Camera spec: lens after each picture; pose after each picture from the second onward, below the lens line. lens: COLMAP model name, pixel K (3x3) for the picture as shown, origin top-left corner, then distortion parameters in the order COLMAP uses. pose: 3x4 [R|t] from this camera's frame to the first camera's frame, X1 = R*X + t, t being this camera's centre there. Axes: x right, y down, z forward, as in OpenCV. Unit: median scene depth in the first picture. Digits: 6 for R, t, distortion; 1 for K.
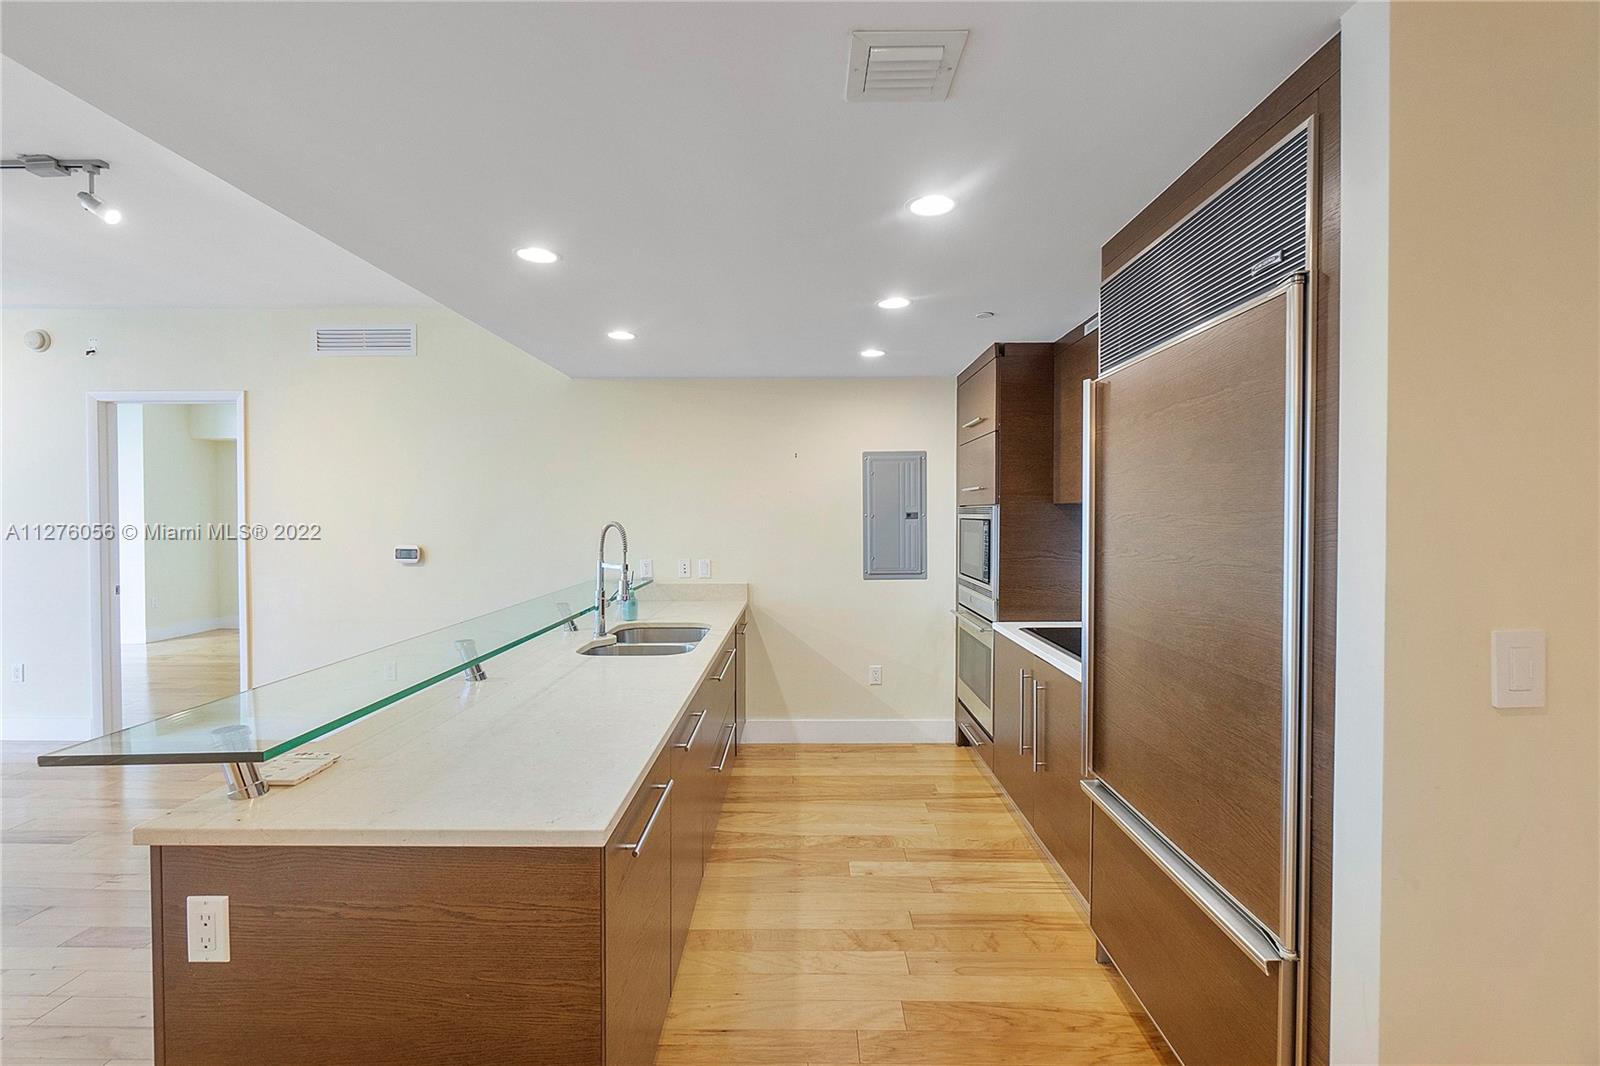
lens RADIAL K [[690.1, 0, 804.0], [0, 690.1, 527.2], [0, 0, 1]] dist [-0.002528, -0.000631]
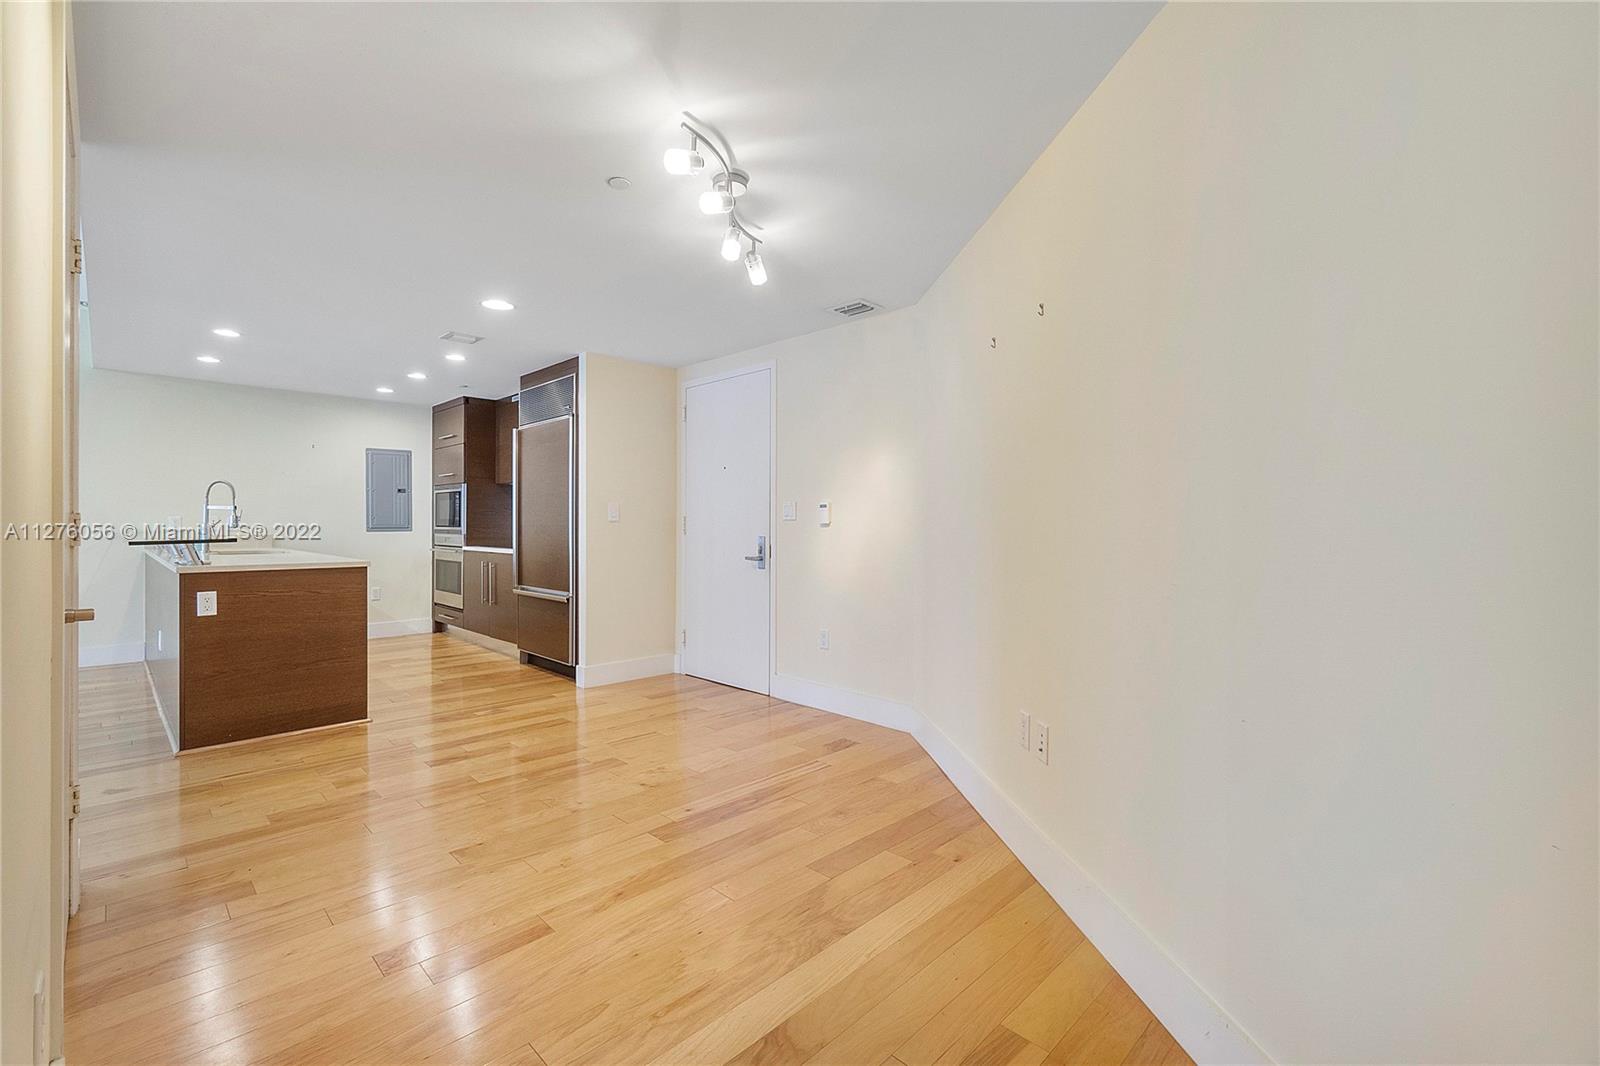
lens RADIAL K [[690.1, 0, 803.5], [0, 690.1, 528.1], [0, 0, 1]] dist [-0.002528, -0.000631]
pose [[0.700365, -0.000990, 0.713784, -0.402885], [0.008669, 0.999937, -0.007119, 0.109099], [-0.713732, 0.011174, 0.700329, -0.940232]]
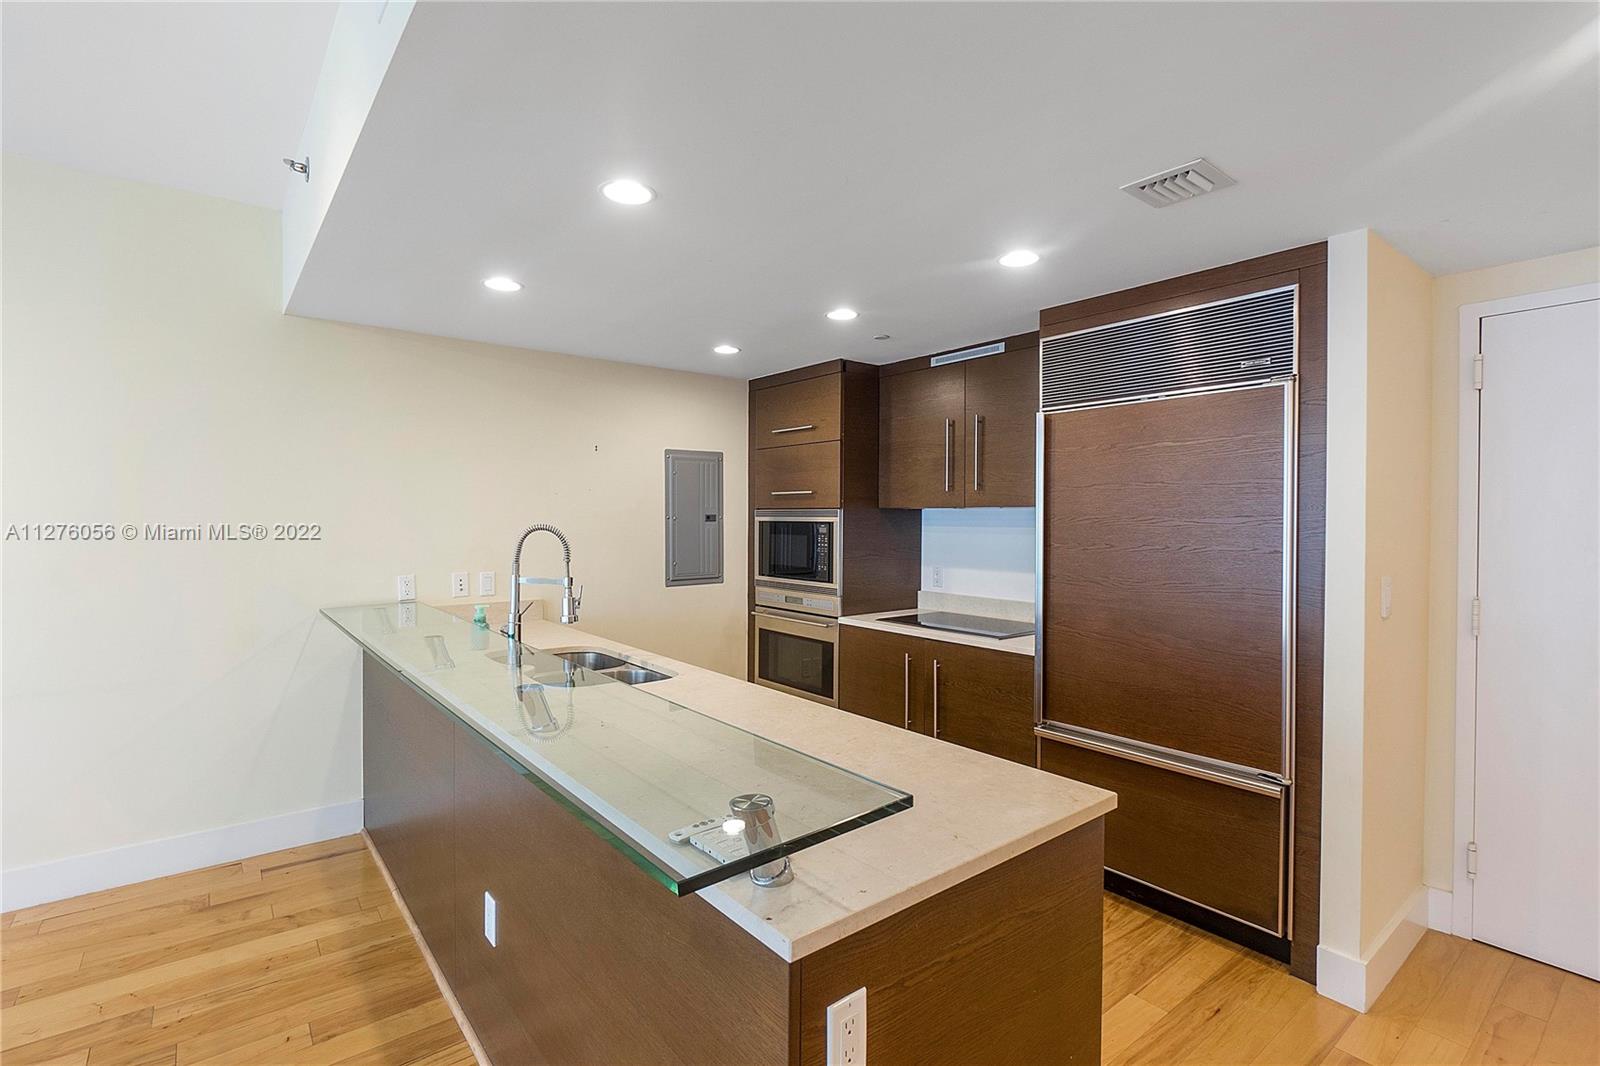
lens RADIAL K [[746.3, 0, 805.9], [0, 746.3, 535.9], [0, 0, 1]] dist [-0.002405, 0.000072]
pose [[0.776383, -0.011278, 0.630160, -0.495887], [0.006783, 0.999931, 0.009540, -0.000879], [-0.630225, -0.003132, 0.776406, 0.125867]]
